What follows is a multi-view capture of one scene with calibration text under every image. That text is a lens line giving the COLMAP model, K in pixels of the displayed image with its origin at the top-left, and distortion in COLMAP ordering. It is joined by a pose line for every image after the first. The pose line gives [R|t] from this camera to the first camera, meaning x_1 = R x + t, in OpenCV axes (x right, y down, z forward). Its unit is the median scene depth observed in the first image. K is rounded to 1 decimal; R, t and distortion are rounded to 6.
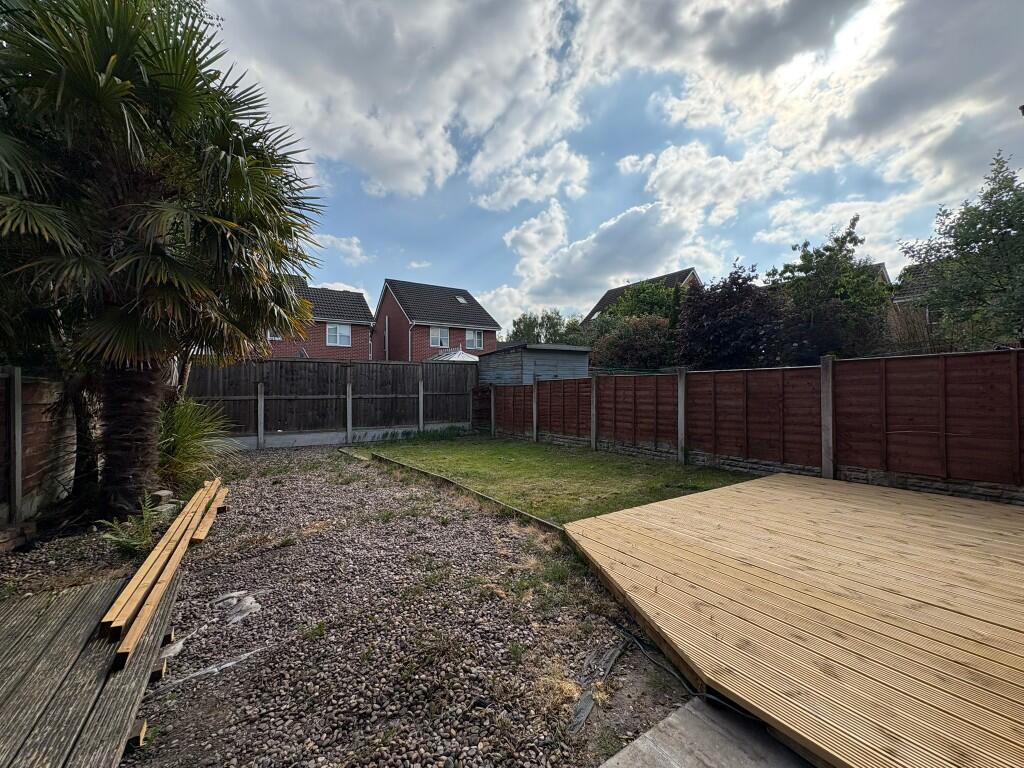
lens RADIAL K [[407.8, 0, 511.2], [0, 407.8, 388.6], [0, 0, 1]] dist [0.001030, -0.000892]
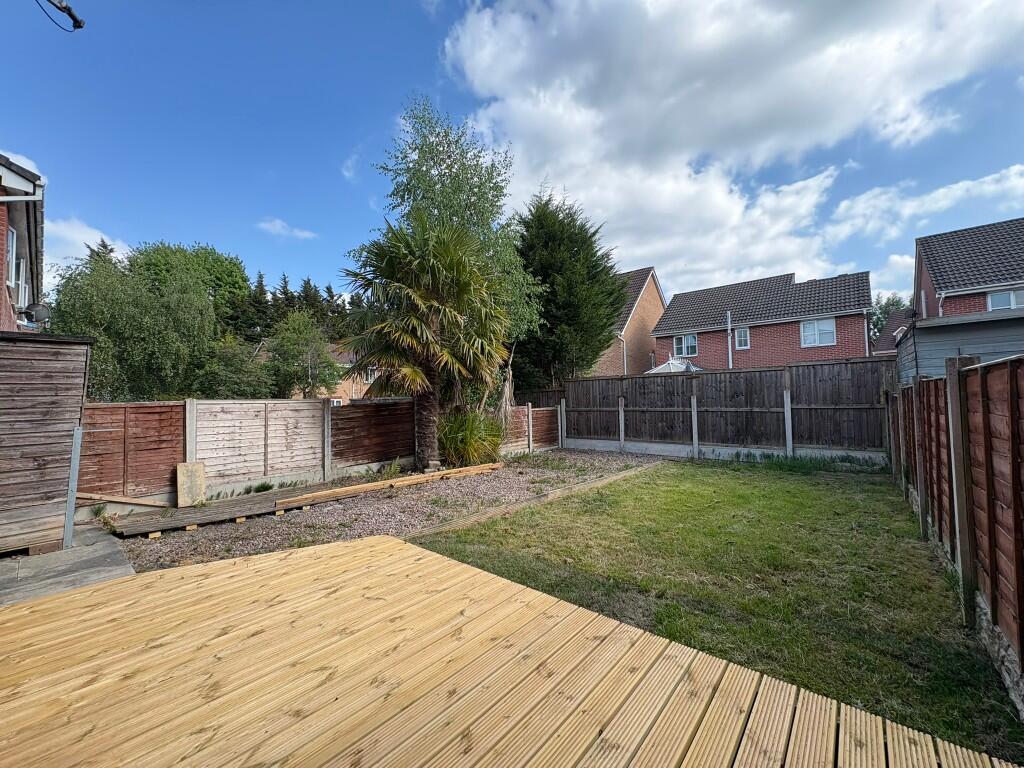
lens RADIAL K [[407.8, 0, 508.9], [0, 407.8, 384.9], [0, 0, 1]] dist [0.001030, -0.000892]
pose [[0.283714, -0.036593, -0.958210, 0.406528], [0.017258, 0.999305, -0.033053, -0.014207], [0.958753, -0.007160, 0.284149, 0.307716]]
